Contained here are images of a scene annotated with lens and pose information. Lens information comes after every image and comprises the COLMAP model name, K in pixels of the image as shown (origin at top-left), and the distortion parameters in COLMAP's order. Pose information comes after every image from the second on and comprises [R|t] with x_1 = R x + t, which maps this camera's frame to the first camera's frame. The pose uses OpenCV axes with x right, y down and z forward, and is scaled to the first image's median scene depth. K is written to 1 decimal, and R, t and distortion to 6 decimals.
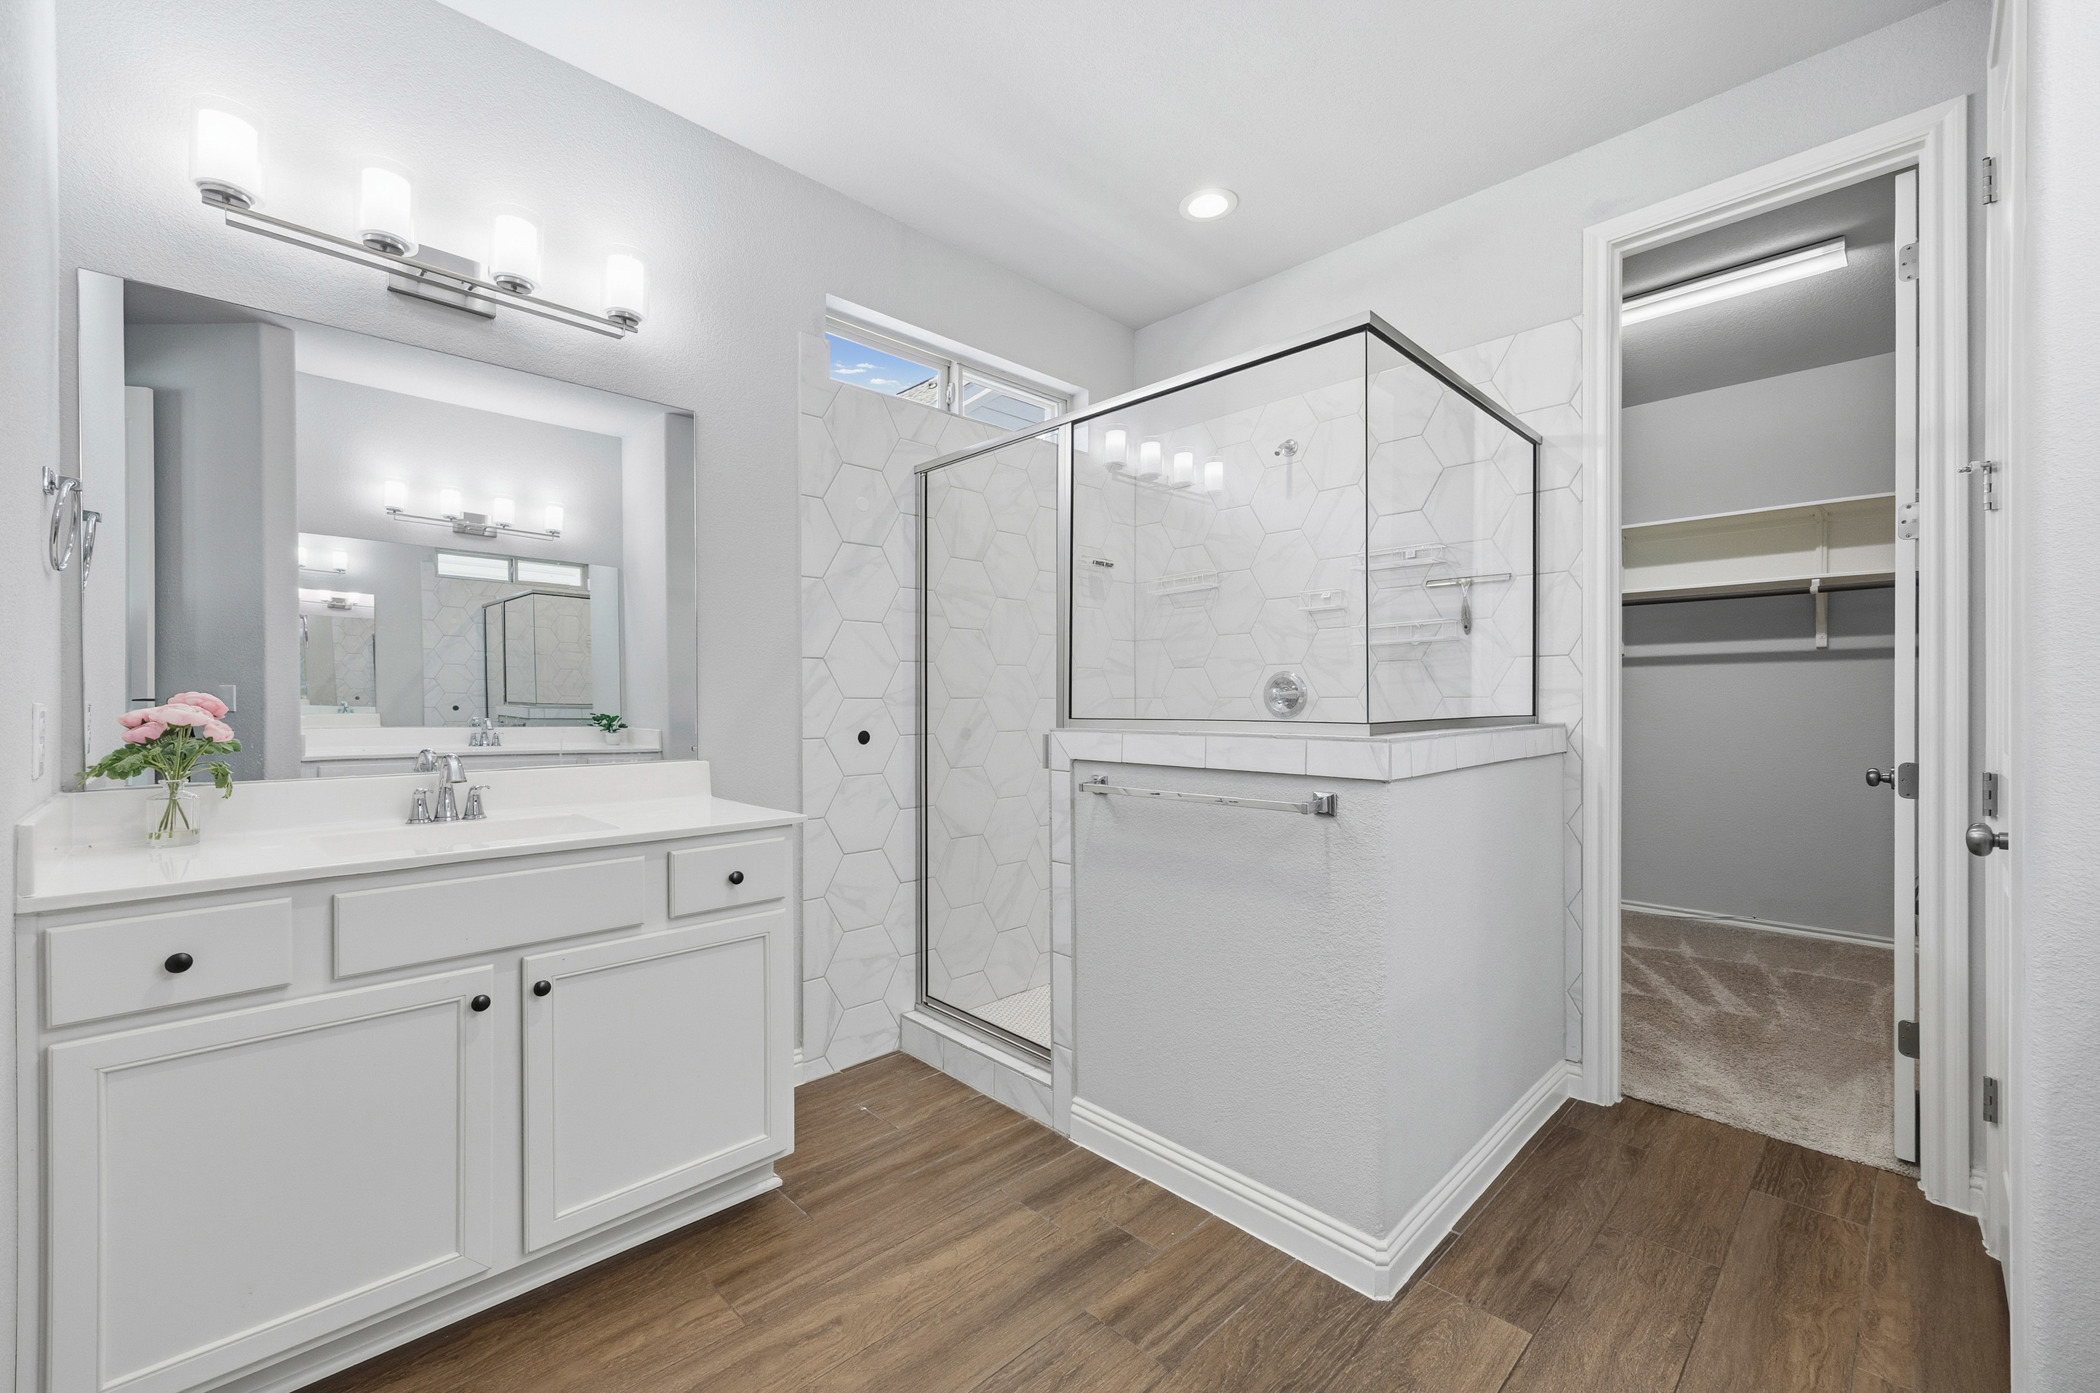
lens RADIAL K [[842.0, 0, 1050.0], [0, 842.0, 696.5], [0, 0, 1]] dist [0.000800, 0.000333]
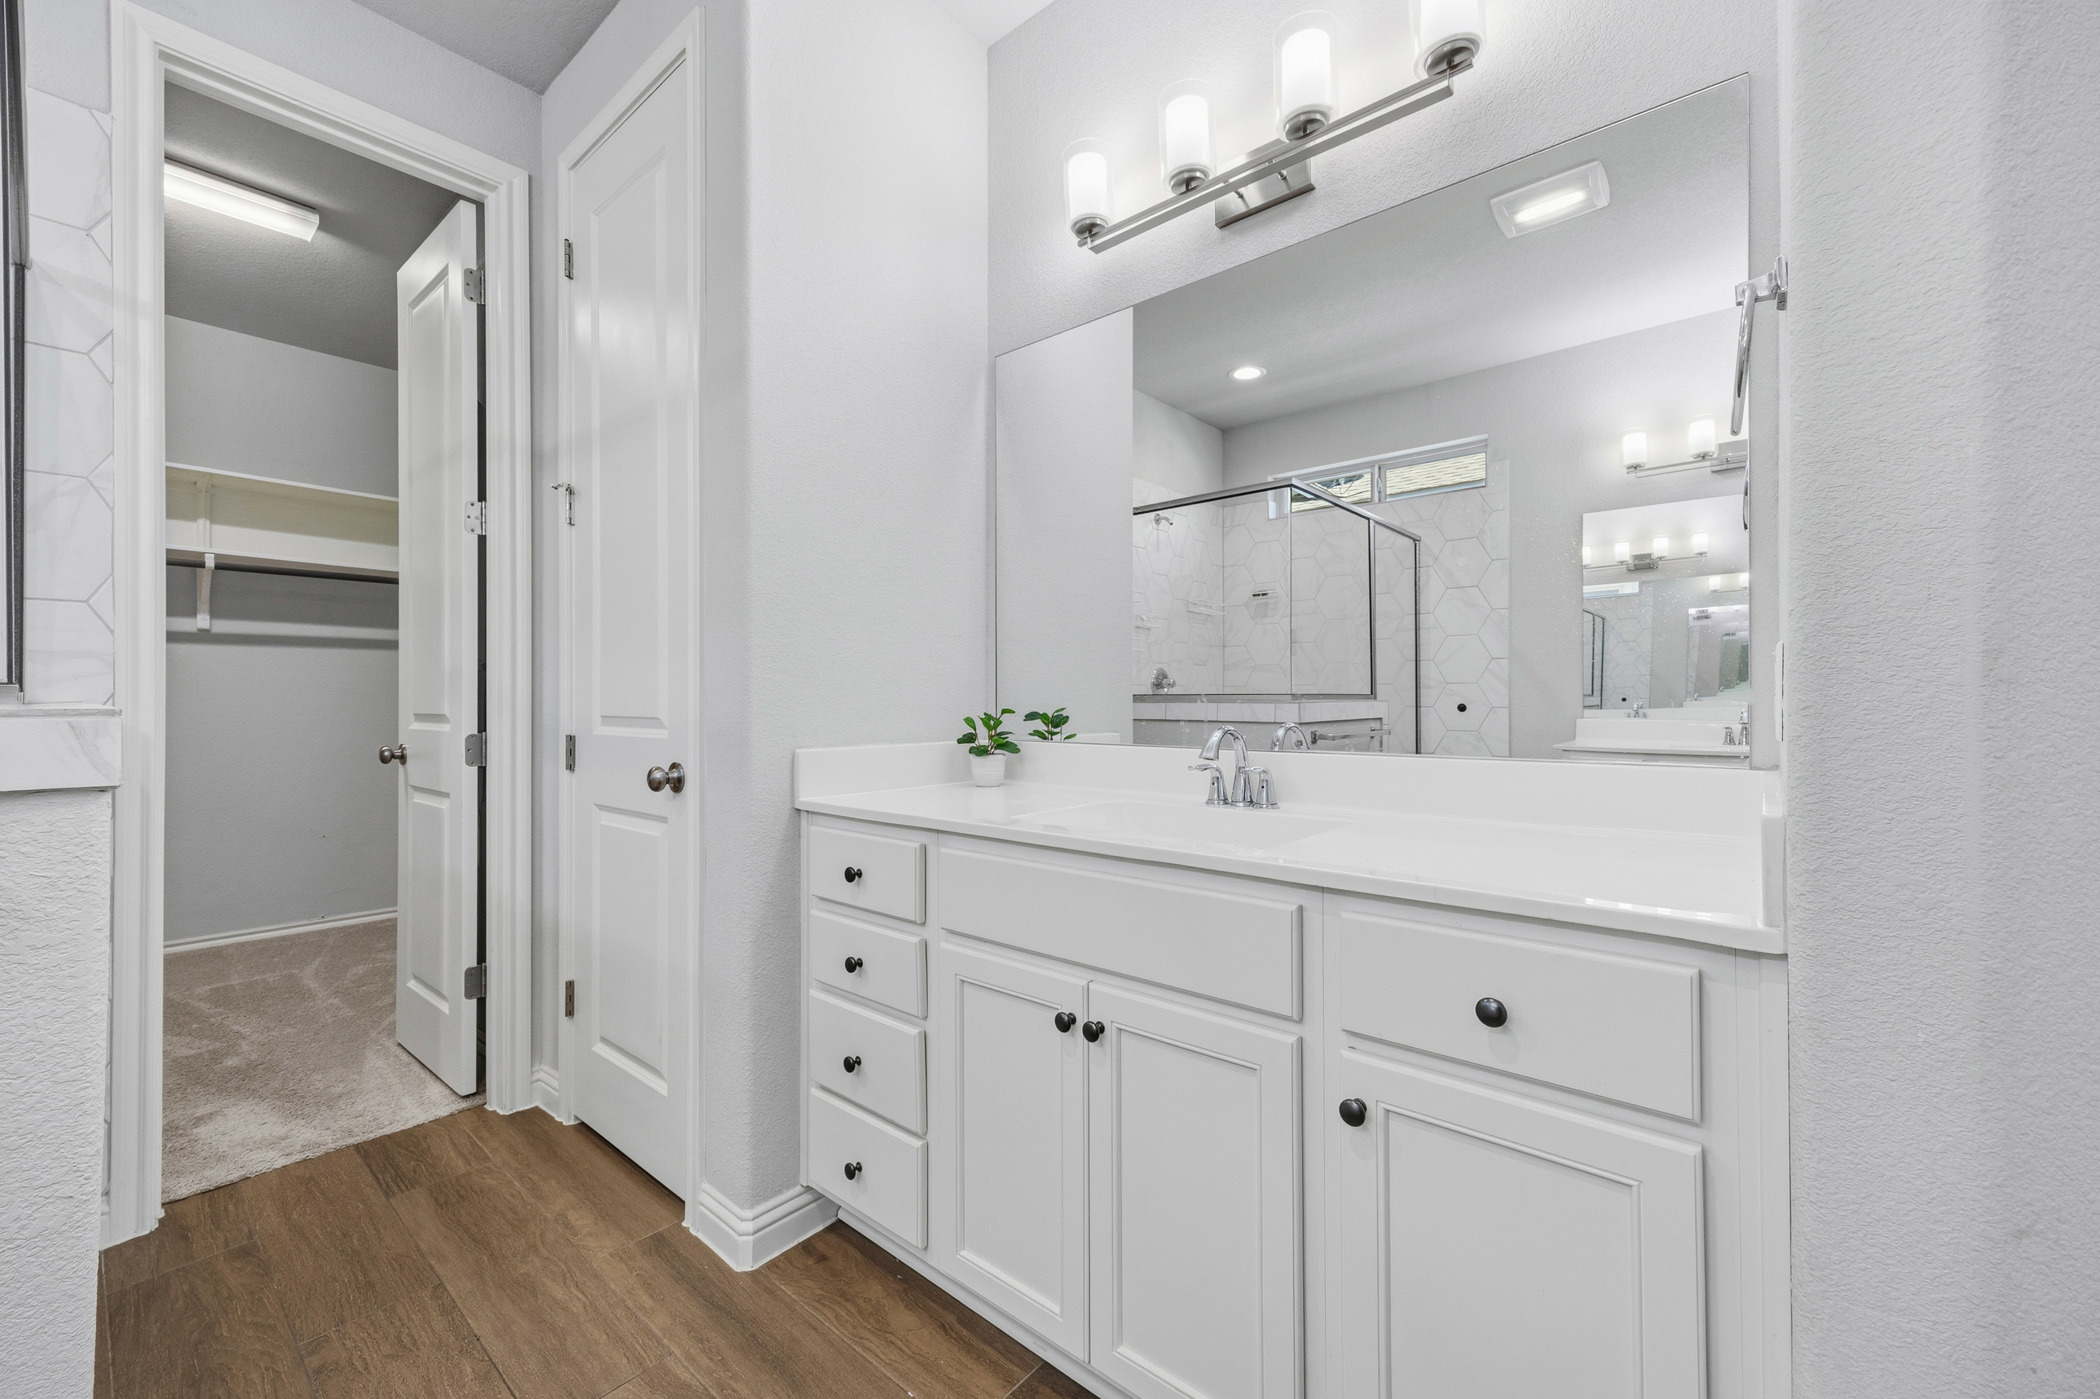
lens RADIAL K [[833.8, 0, 1049.6], [0, 833.8, 695.0], [0, 0, 1]] dist [-0.000423, -0.000326]
pose [[-0.096363, 0.008187, 0.995313, -0.143664], [-0.005786, 0.999945, -0.008785, 0.031055], [-0.995329, -0.006606, -0.096310, 0.339555]]
